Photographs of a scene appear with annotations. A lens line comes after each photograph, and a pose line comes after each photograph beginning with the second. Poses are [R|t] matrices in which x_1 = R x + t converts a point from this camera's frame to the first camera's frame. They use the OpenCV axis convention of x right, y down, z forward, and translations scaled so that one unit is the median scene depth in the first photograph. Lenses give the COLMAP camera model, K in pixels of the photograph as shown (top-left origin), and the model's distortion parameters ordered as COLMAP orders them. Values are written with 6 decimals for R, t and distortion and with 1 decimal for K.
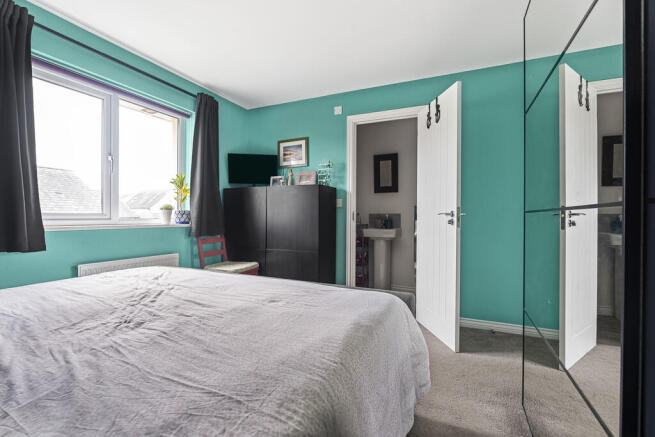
lens RADIAL K [[289.9, 0, 327.5], [0, 289.9, 218.5], [0, 0, 1]] dist [-0.002010, -0.000310]
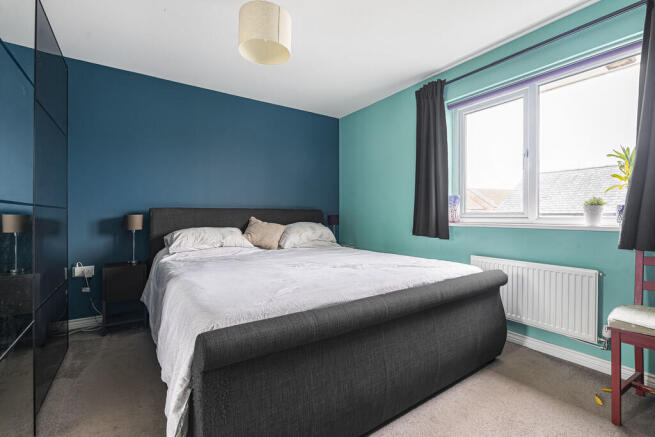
lens RADIAL K [[289.9, 0, 327.5], [0, 289.9, 218.5], [0, 0, 1]] dist [-0.002010, -0.000310]
pose [[-0.512214, 0.008998, -0.858811, 0.422574], [-0.003998, 0.999909, 0.012861, -0.006568], [0.858849, 0.010020, -0.512131, 0.935839]]
